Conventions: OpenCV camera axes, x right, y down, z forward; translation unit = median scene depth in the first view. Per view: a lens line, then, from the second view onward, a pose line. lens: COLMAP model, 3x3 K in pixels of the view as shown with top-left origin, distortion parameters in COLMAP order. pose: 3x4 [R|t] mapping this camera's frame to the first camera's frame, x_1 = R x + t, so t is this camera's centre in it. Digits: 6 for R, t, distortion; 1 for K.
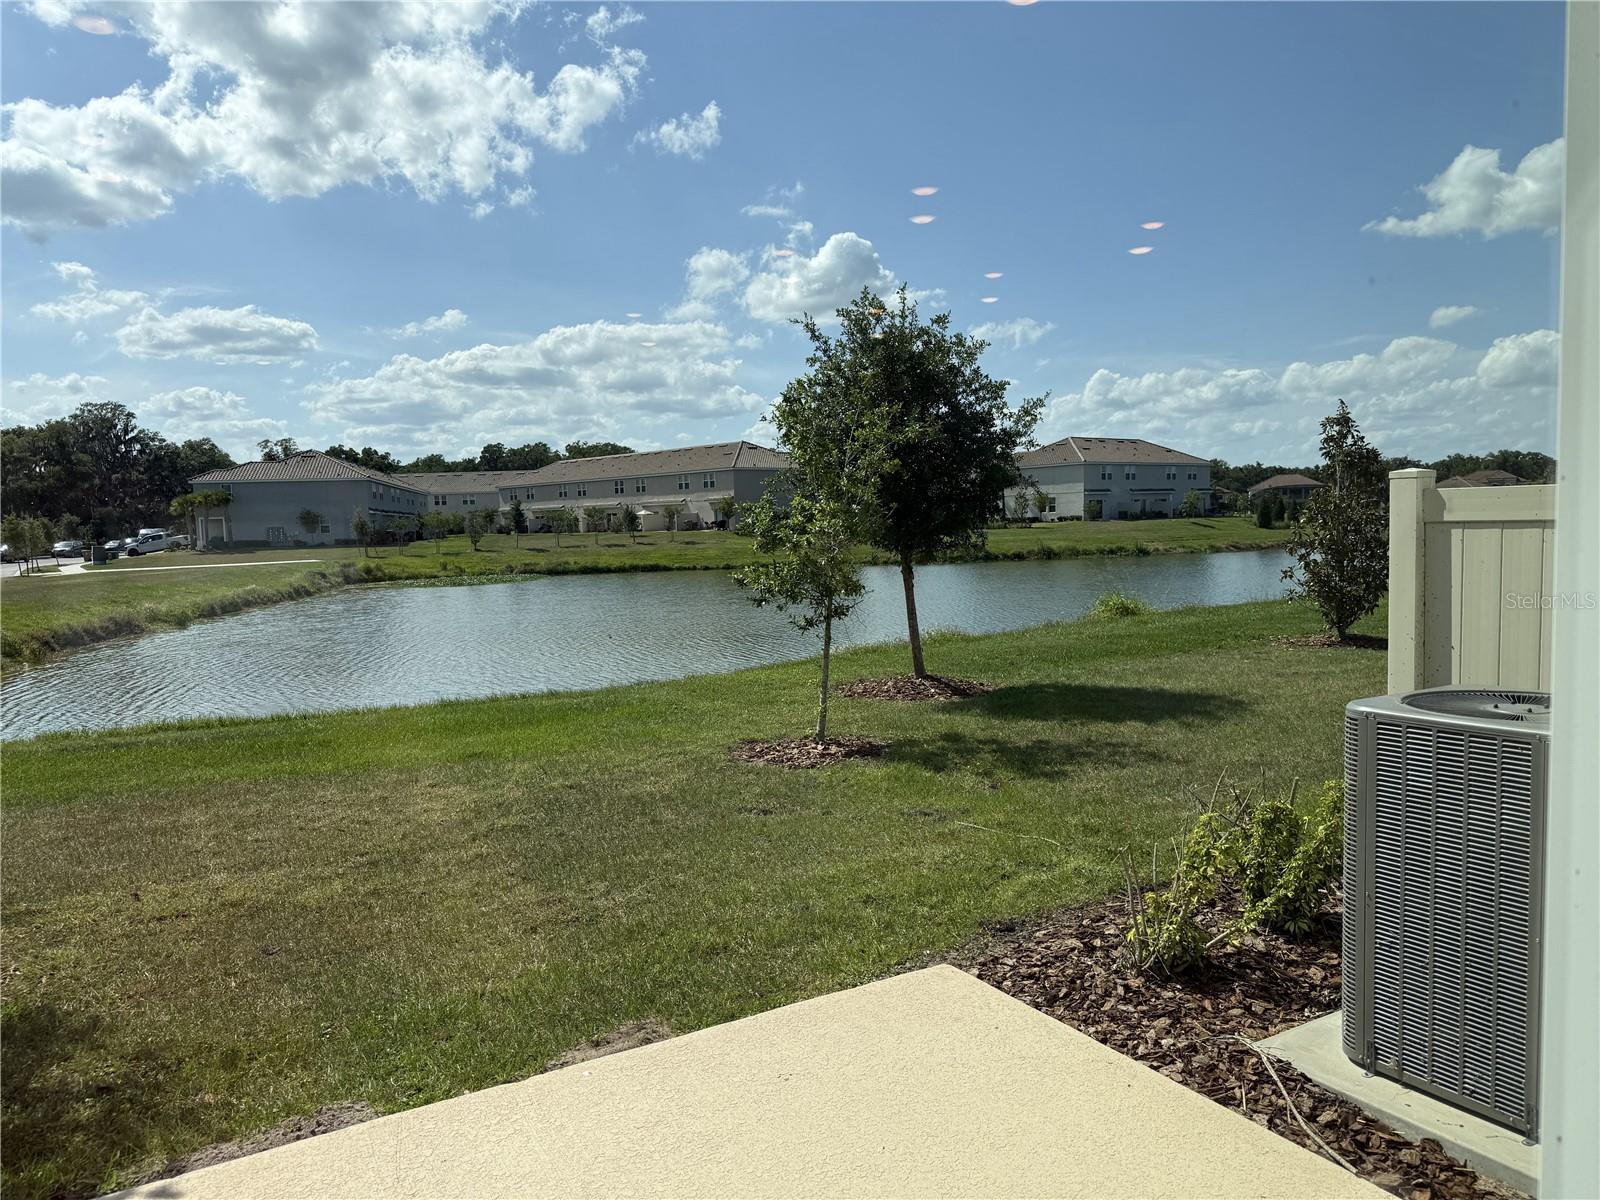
lens RADIAL K [[1131.7, 0, 812.0], [0, 1131.7, 606.9], [0, 0, 1]] dist [0.082563, -0.090884]
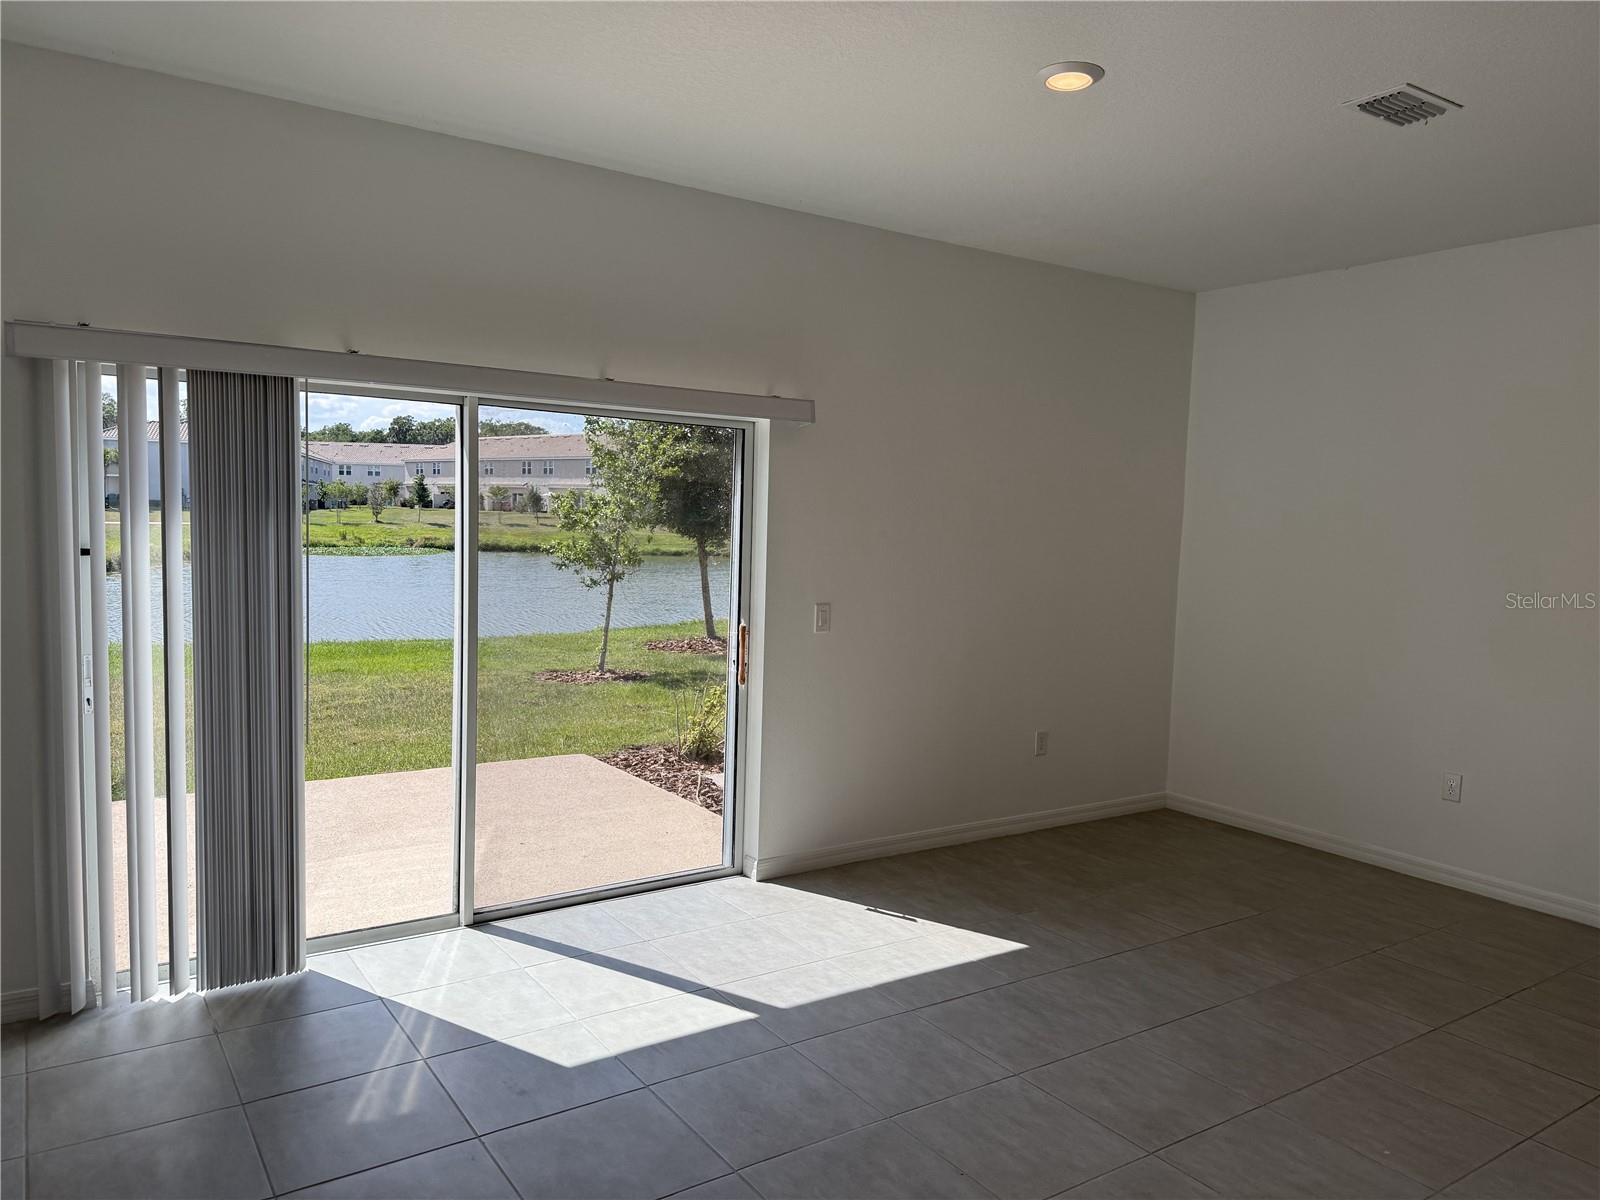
lens RADIAL K [[1131.7, 0, 799.4], [0, 1131.7, 605.7], [0, 0, 1]] dist [0.082563, -0.090884]
pose [[0.996471, 0.051305, 0.066427, 0.029092], [-0.051605, 0.998664, 0.002807, 0.004705], [-0.066194, -0.006225, 0.997787, -0.072913]]
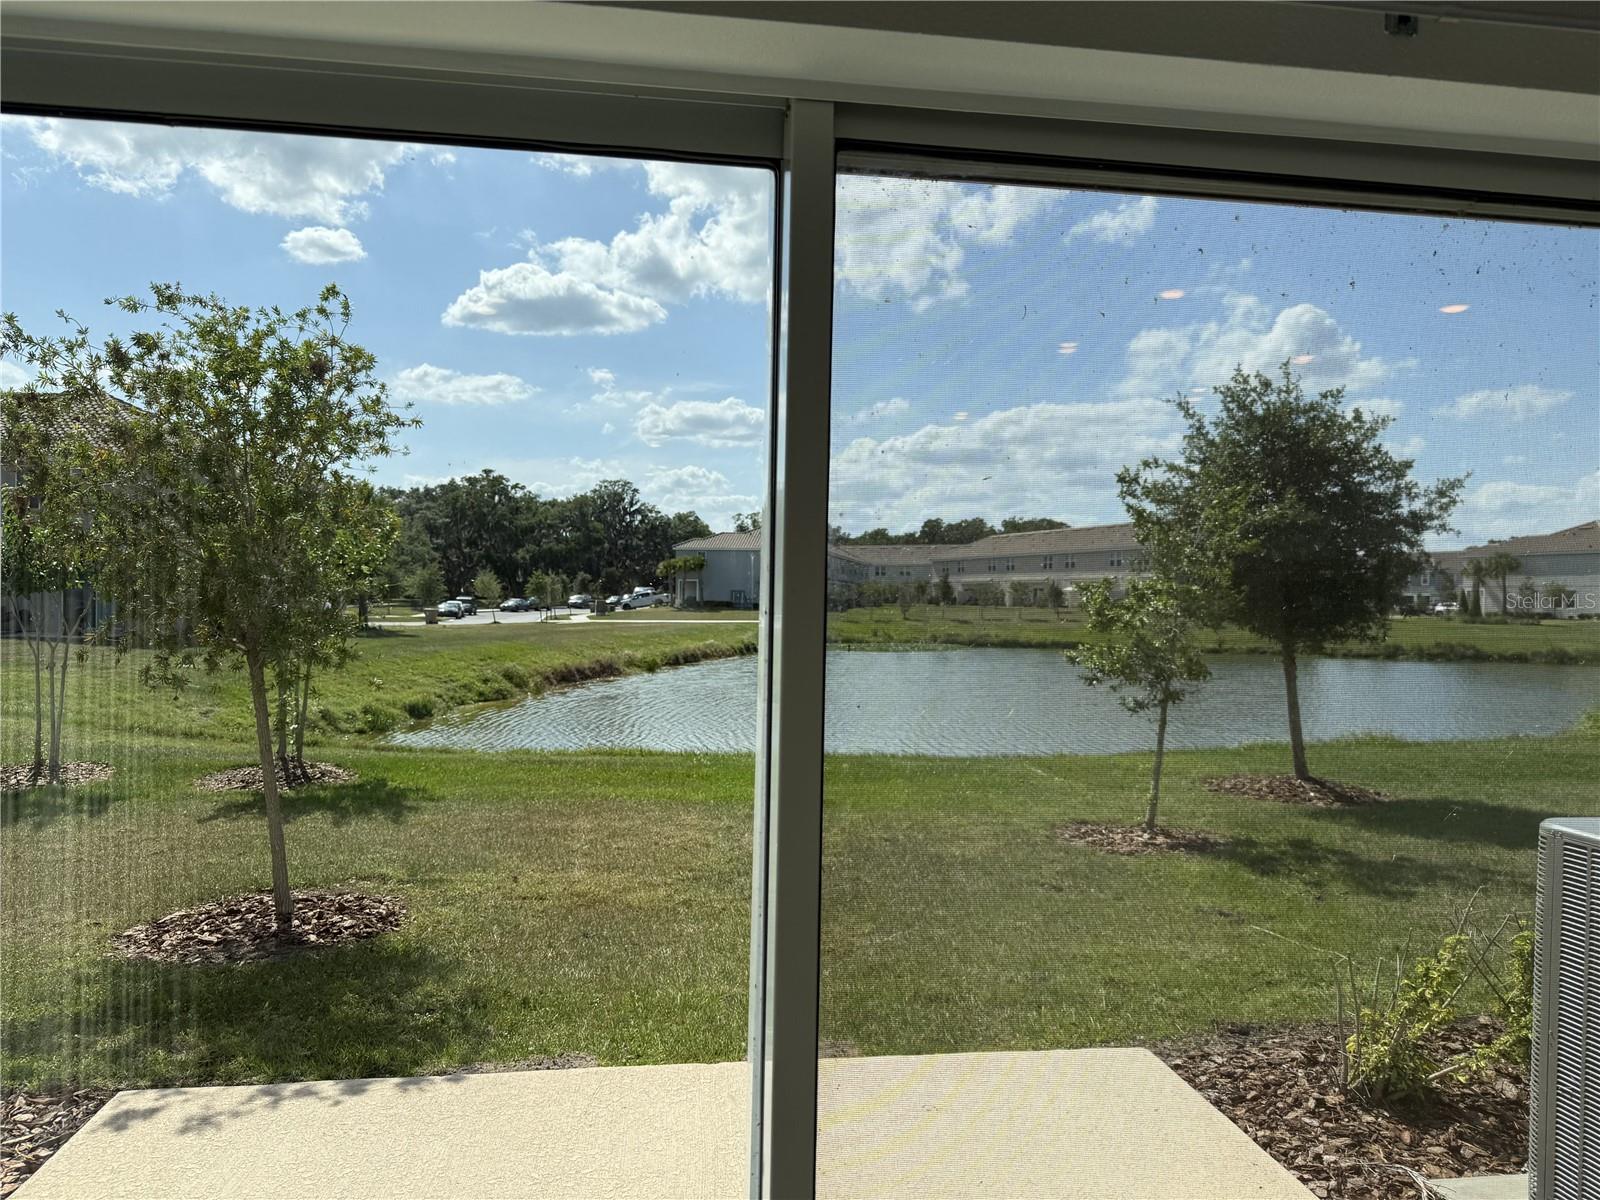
lens RADIAL K [[1131.7, 0, 806.3], [0, 1131.7, 588.7], [0, 0, 1]] dist [0.082563, -0.090884]
pose [[0.927022, 0.039506, -0.372921, 0.017849], [-0.069821, 0.995230, -0.068131, 0.000338], [0.368451, 0.089196, 0.925358, -0.006142]]
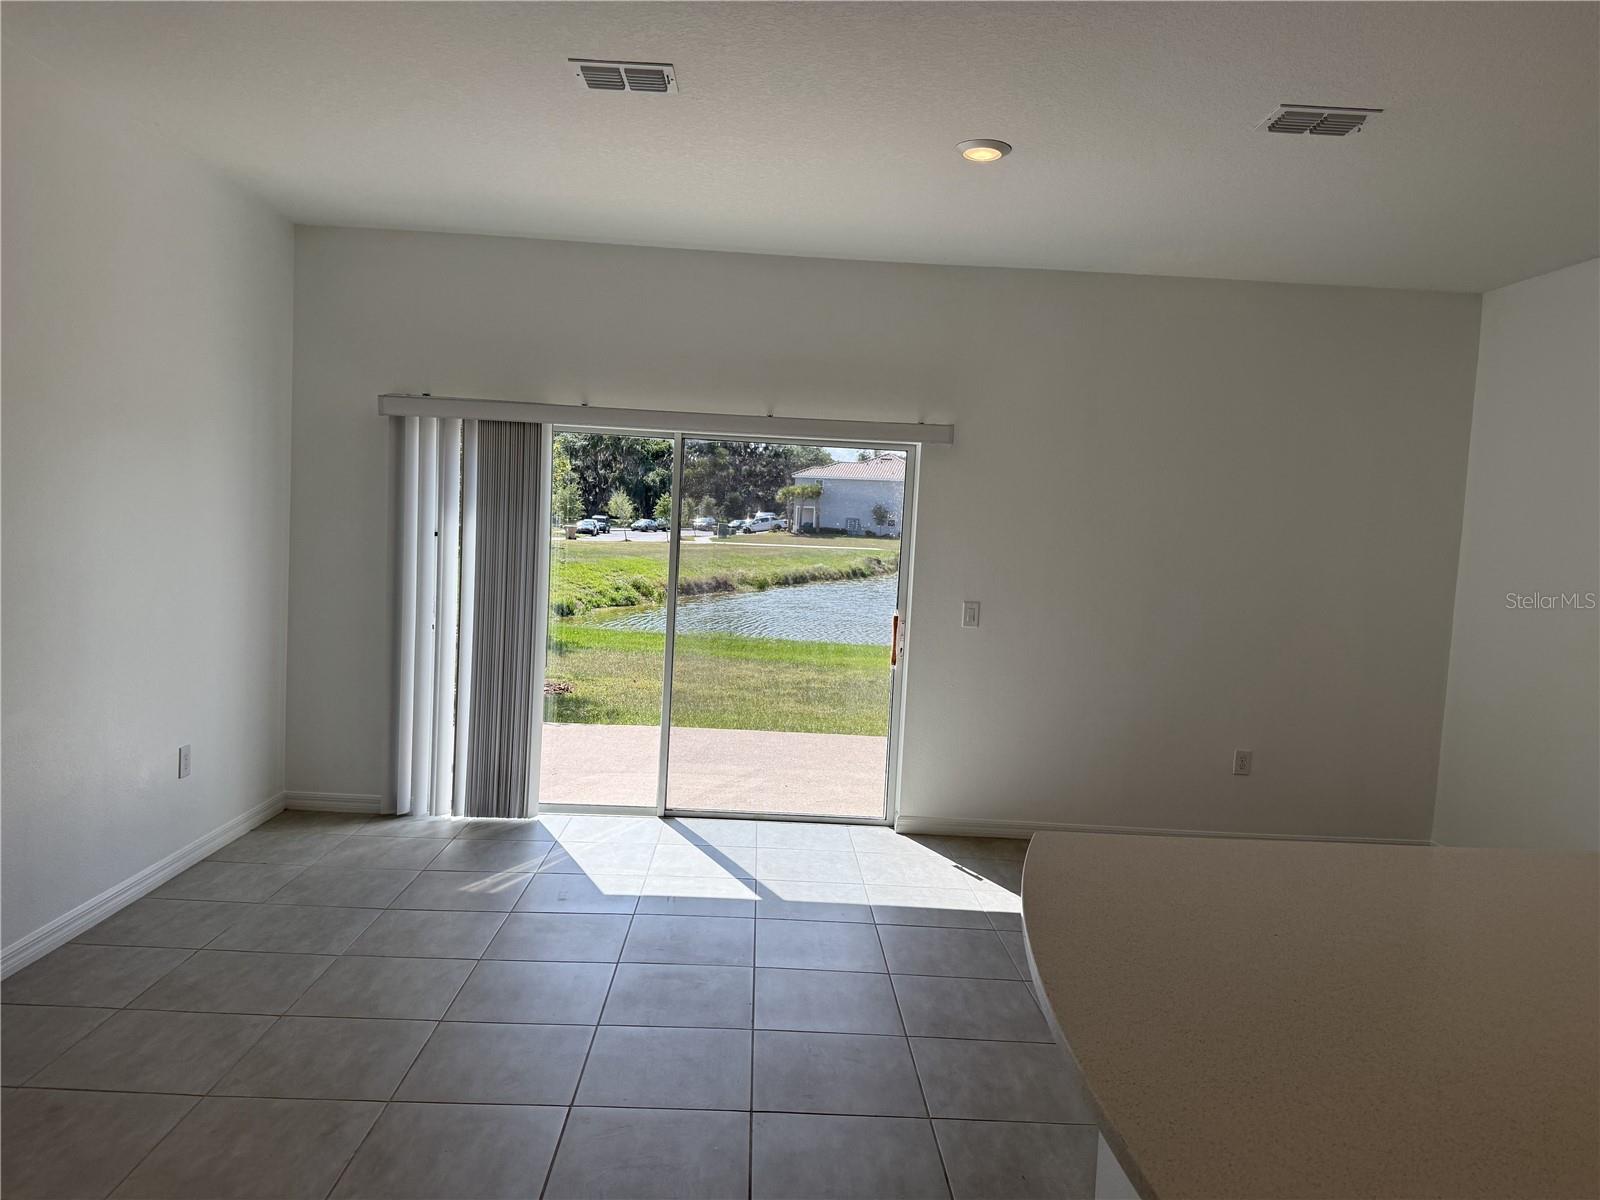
lens RADIAL K [[1131.7, 0, 797.7], [0, 1131.7, 617.9], [0, 0, 1]] dist [0.082563, -0.090884]
pose [[0.874689, 0.112059, -0.471552, 0.076092], [-0.110782, 0.993374, 0.030573, 0.004683], [0.471854, 0.025498, 0.881308, -0.082332]]
